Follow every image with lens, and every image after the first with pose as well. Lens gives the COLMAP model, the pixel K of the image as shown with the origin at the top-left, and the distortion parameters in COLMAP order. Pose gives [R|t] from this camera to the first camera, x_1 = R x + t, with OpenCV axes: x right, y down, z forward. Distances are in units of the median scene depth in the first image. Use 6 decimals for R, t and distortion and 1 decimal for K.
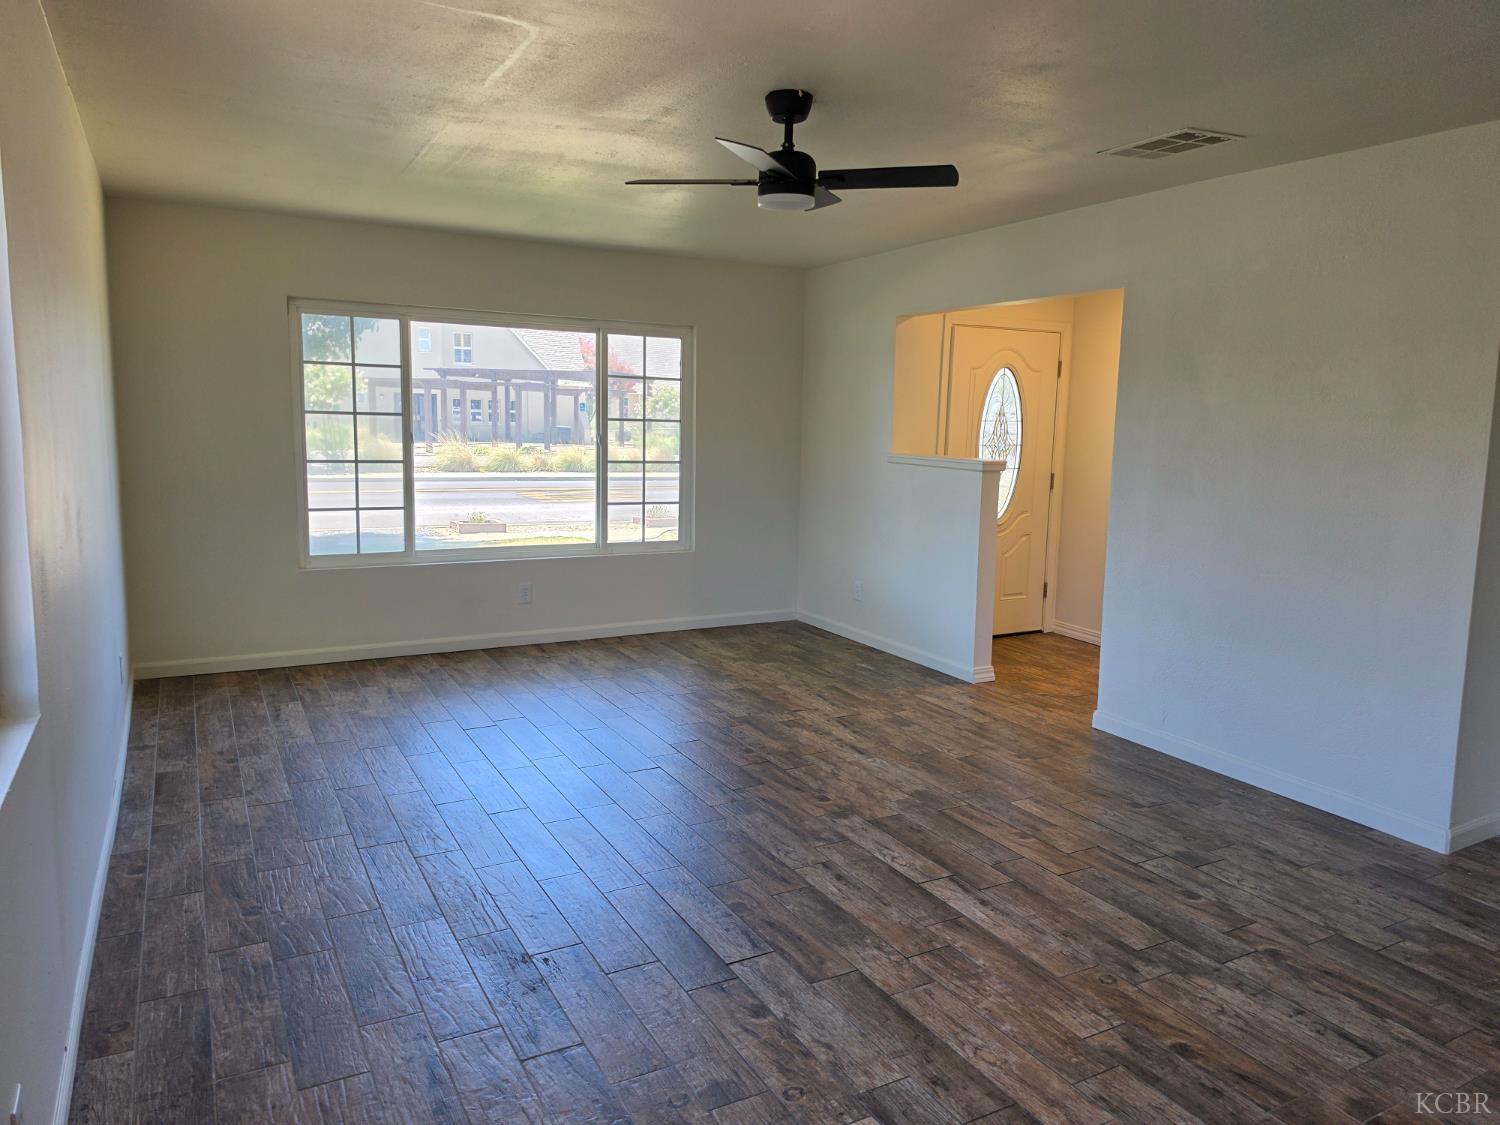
lens RADIAL K [[1039.2, 0, 750.3], [0, 1039.2, 555.7], [0, 0, 1]] dist [0.058427, -0.083760]
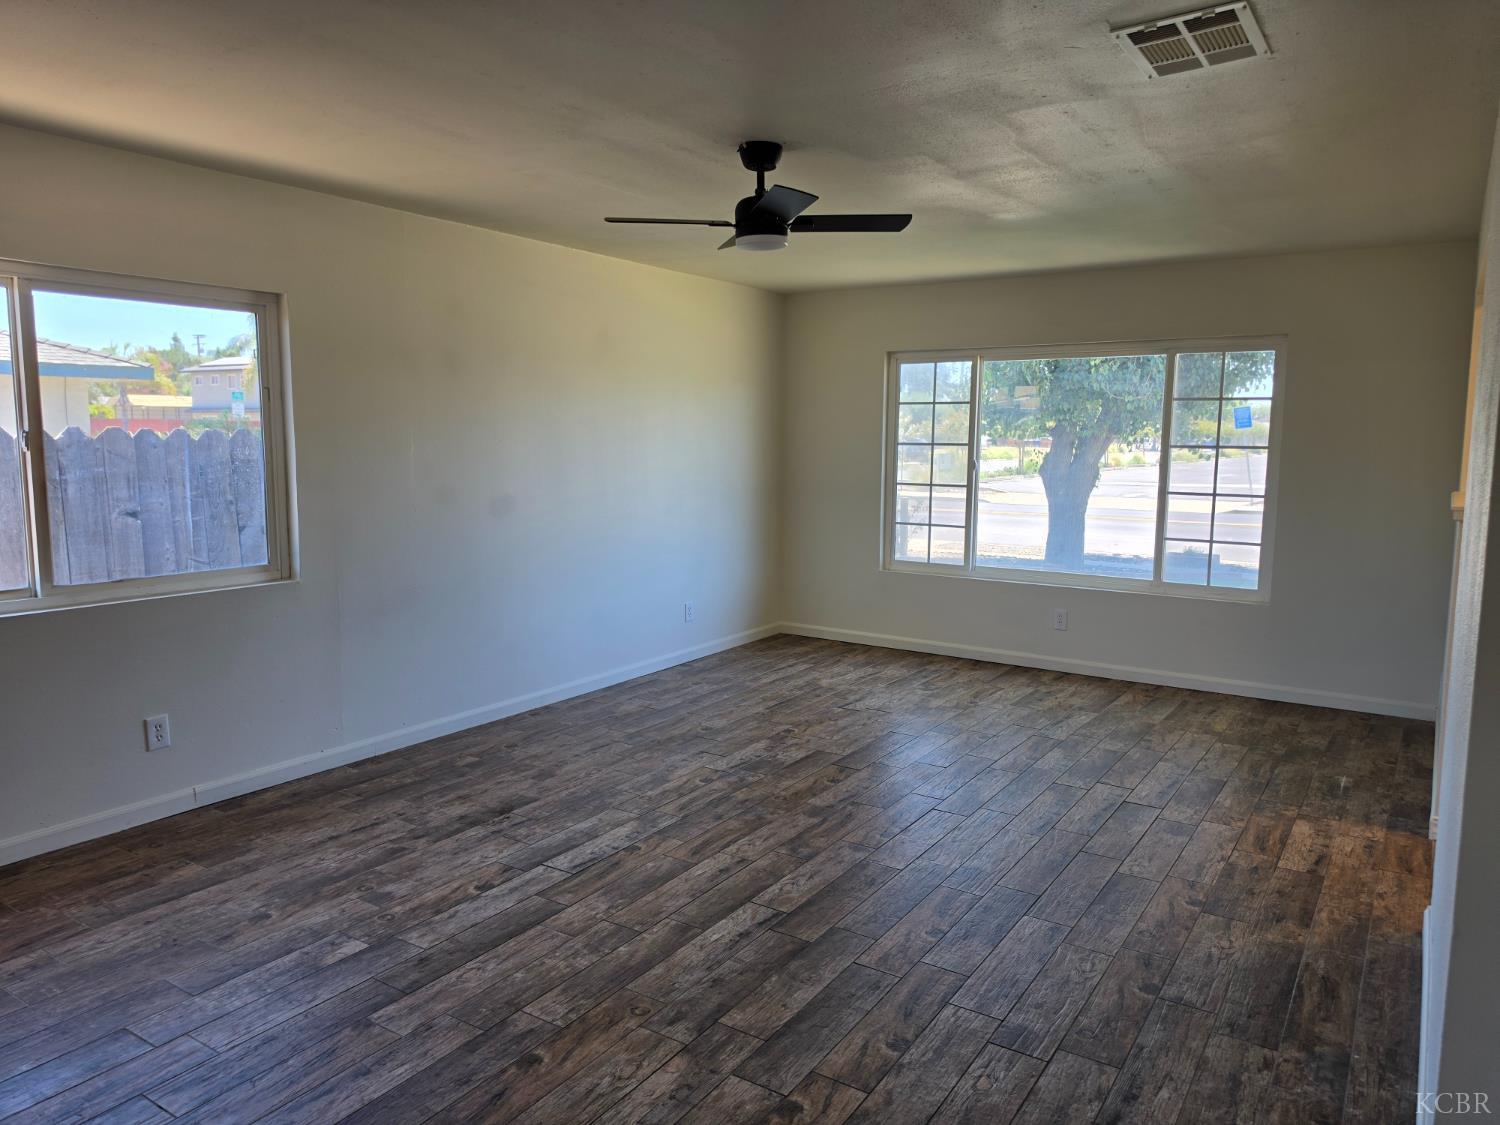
lens RADIAL K [[1039.2, 0, 754.2], [0, 1039.2, 551.5], [0, 0, 1]] dist [0.058427, -0.083760]
pose [[0.474174, 0.086090, -0.876212, 0.959638], [-0.121444, 0.992090, 0.031754, -0.046894], [0.872015, 0.091354, 0.480879, 0.472333]]
